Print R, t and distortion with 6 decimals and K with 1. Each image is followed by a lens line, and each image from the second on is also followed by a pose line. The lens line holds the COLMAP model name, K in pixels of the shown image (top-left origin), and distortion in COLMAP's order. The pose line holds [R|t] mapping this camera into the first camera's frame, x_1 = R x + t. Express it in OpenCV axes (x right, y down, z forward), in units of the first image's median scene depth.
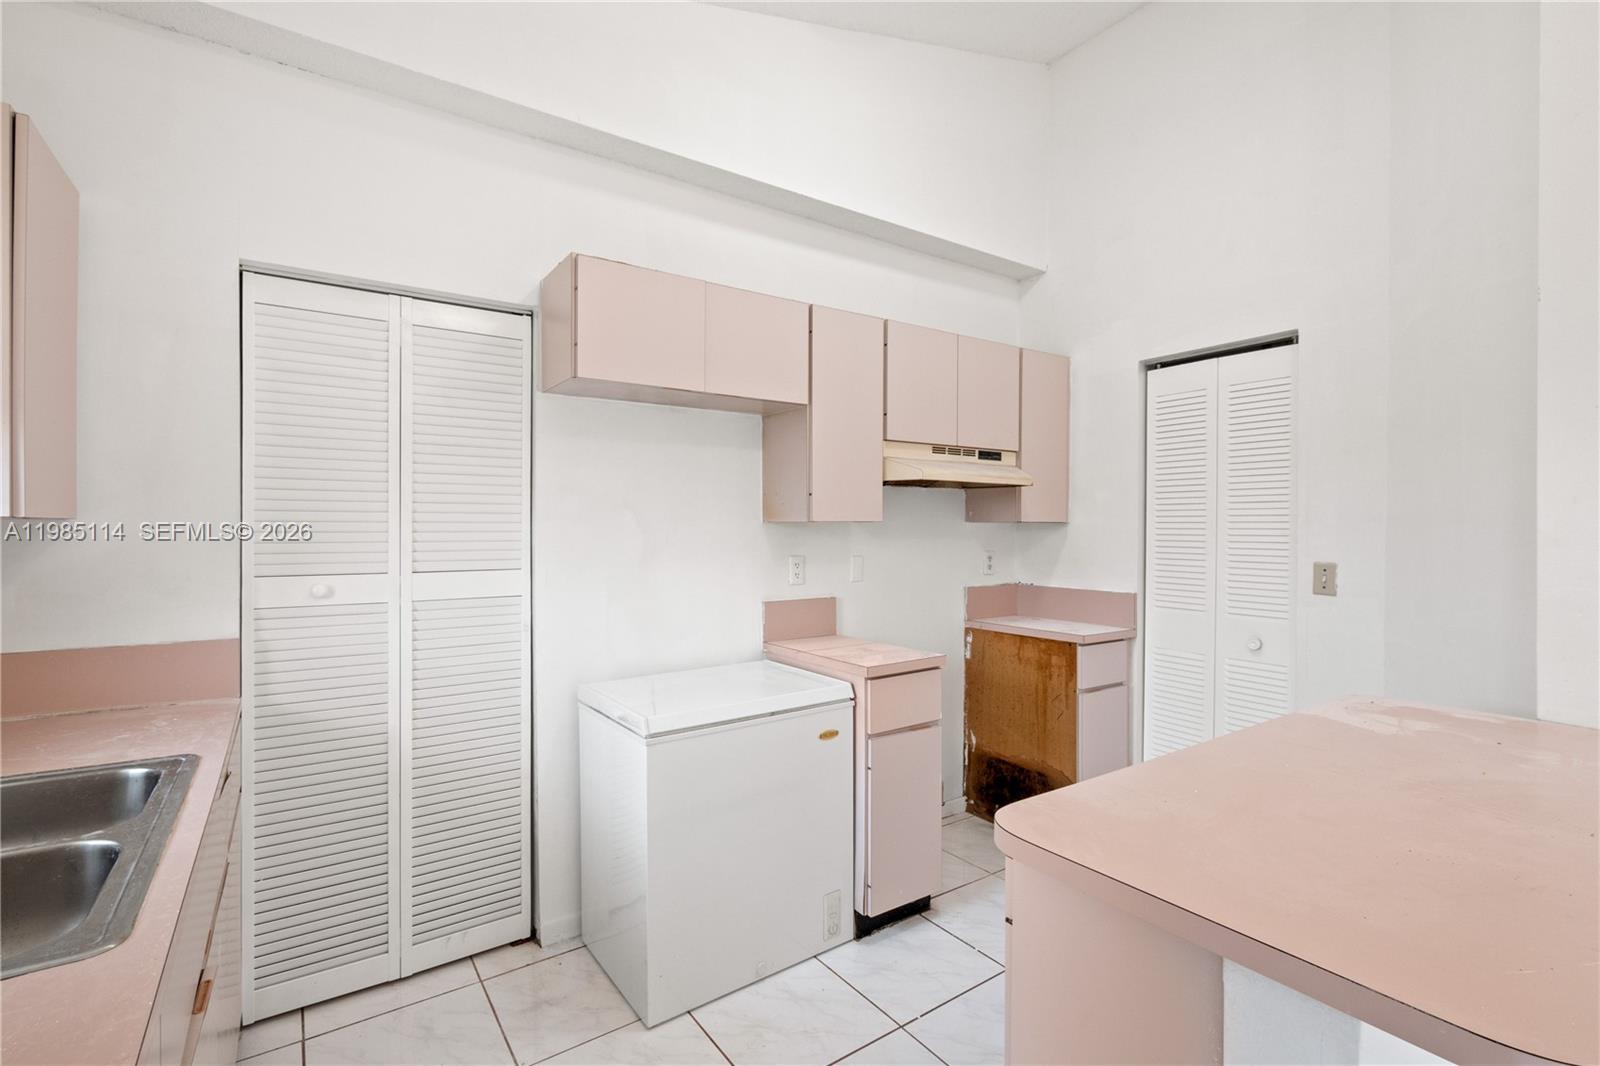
lens RADIAL K [[744.9, 0, 794.8], [0, 744.9, 533.8], [0, 0, 1]] dist [-0.003322, 0.002768]
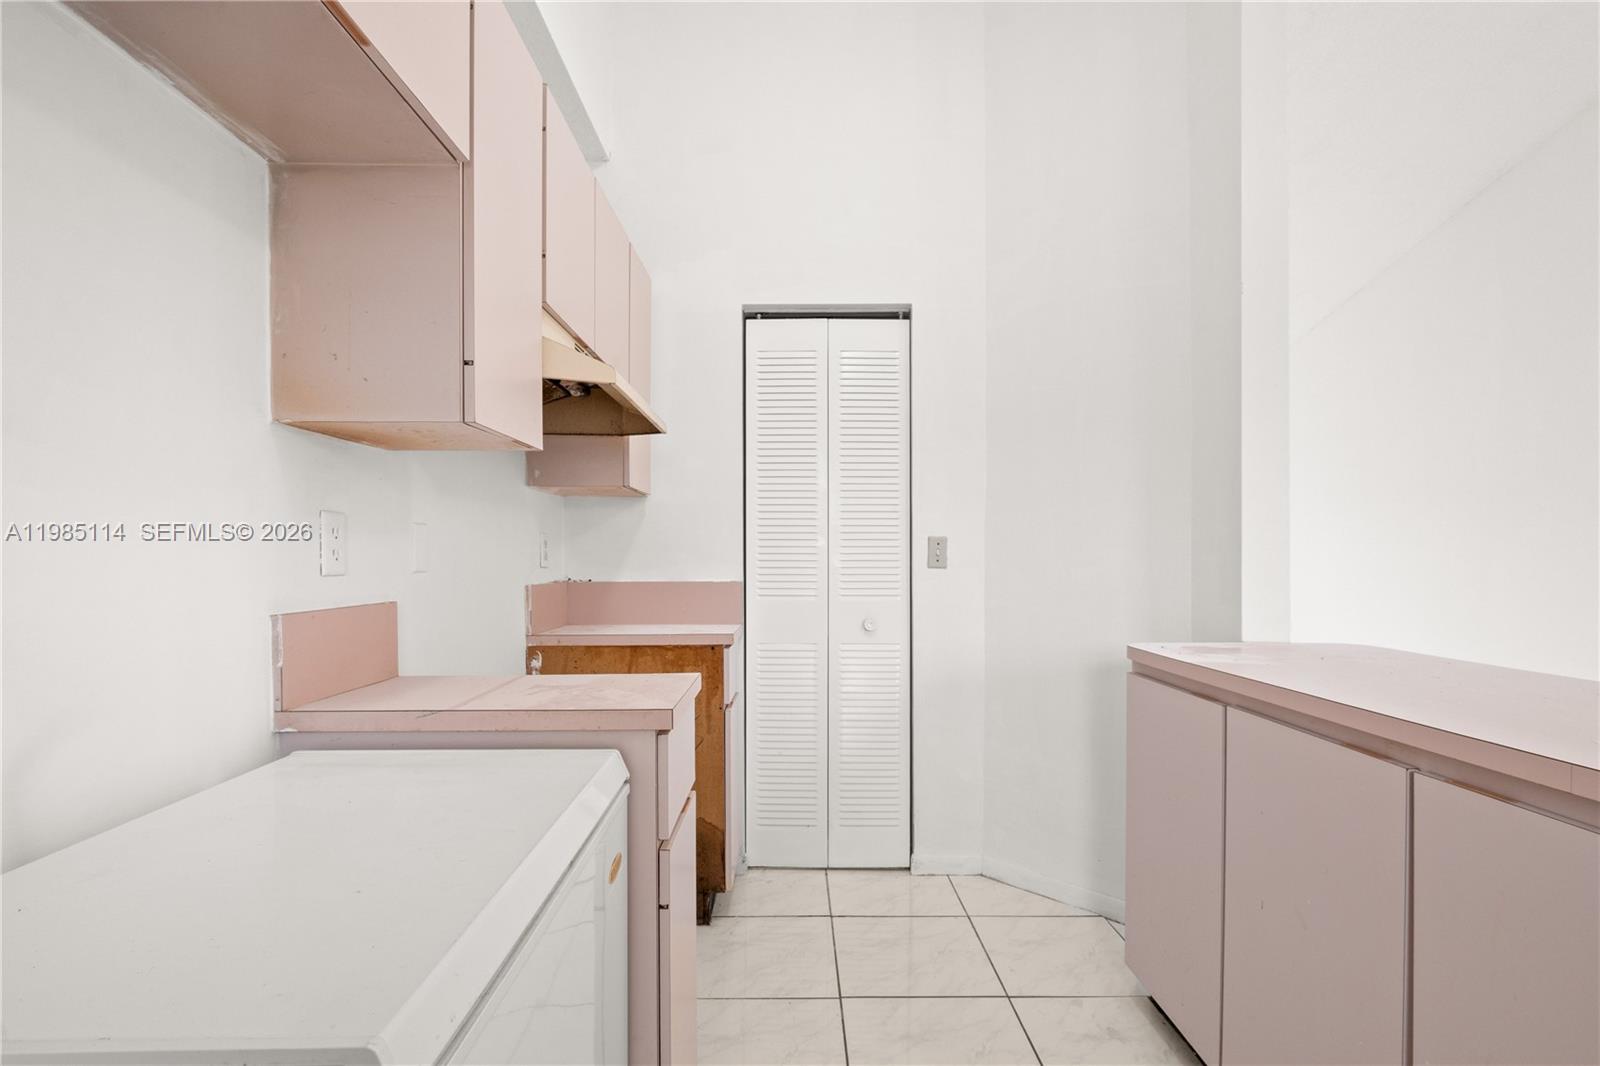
lens RADIAL K [[744.9, 0, 793.1], [0, 744.9, 560.3], [0, 0, 1]] dist [-0.003322, 0.002768]
pose [[0.562522, -0.003283, 0.826776, -0.200938], [0.009333, 0.999954, -0.002379, 0.058711], [-0.826730, 0.009054, 0.562526, 0.479661]]
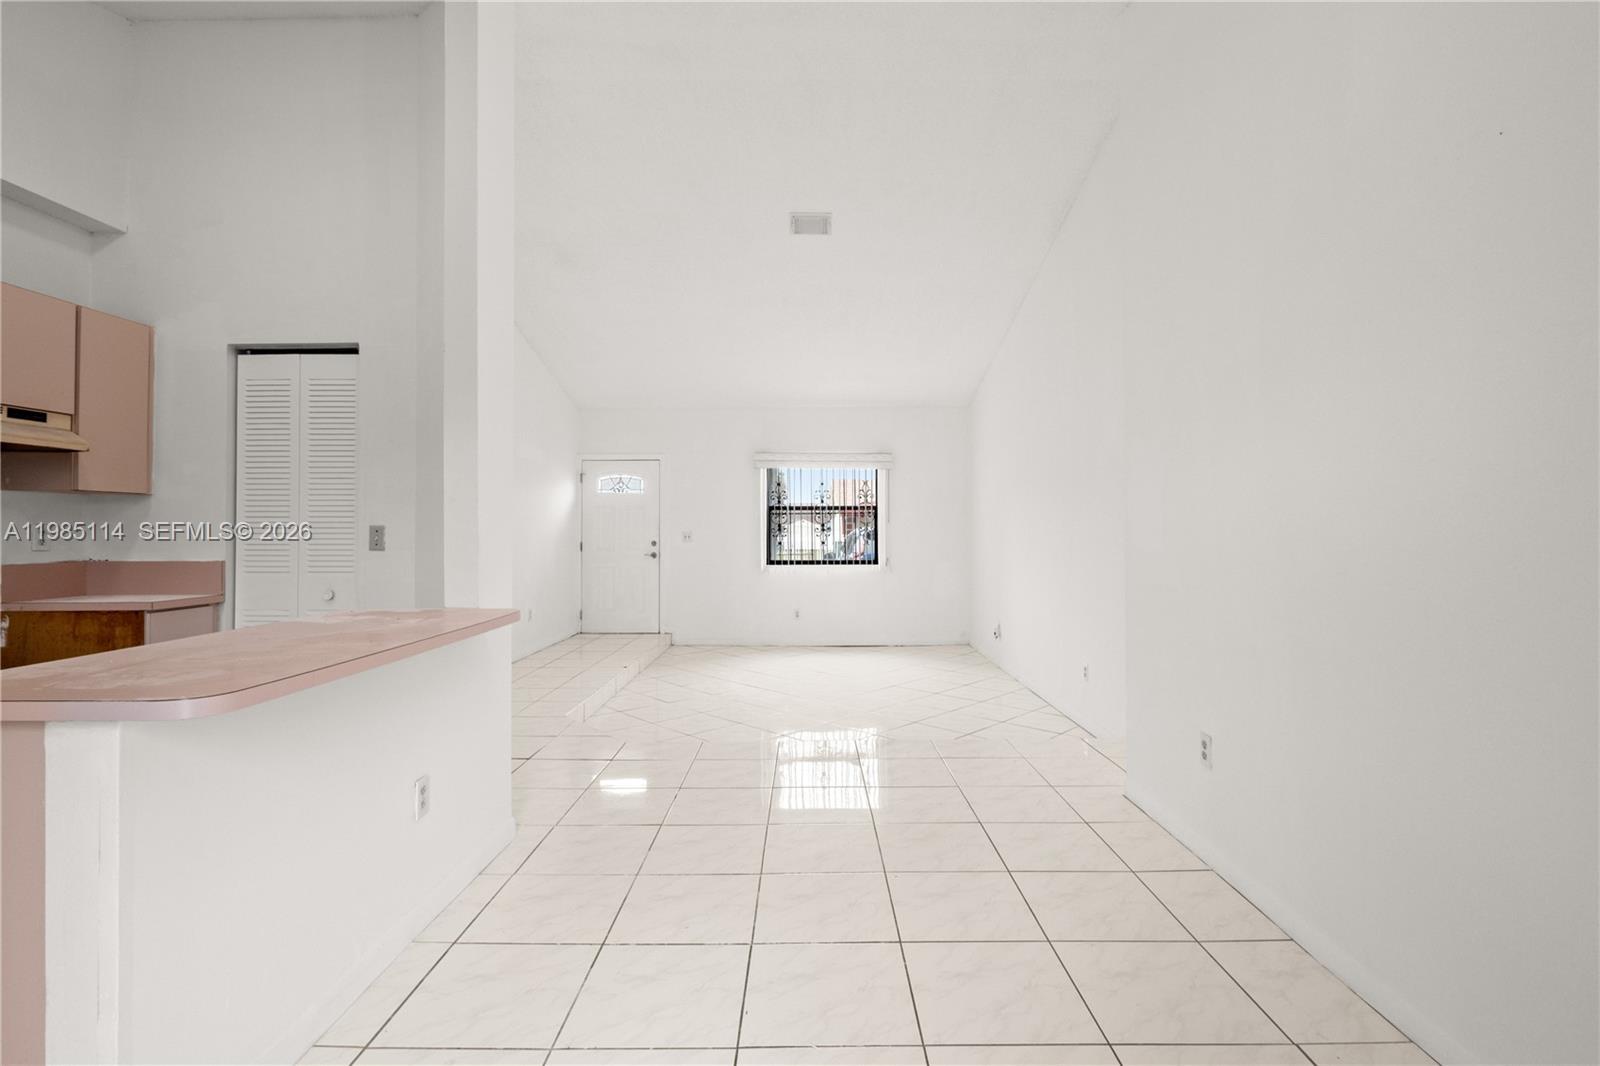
lens RADIAL K [[744.9, 0, 804.4], [0, 744.9, 518.5], [0, 0, 1]] dist [-0.003322, 0.002768]
pose [[0.570732, 0.007574, 0.821102, 0.057550], [0.010527, 0.999808, -0.016539, 0.045660], [-0.821069, 0.018083, 0.570542, -0.290133]]
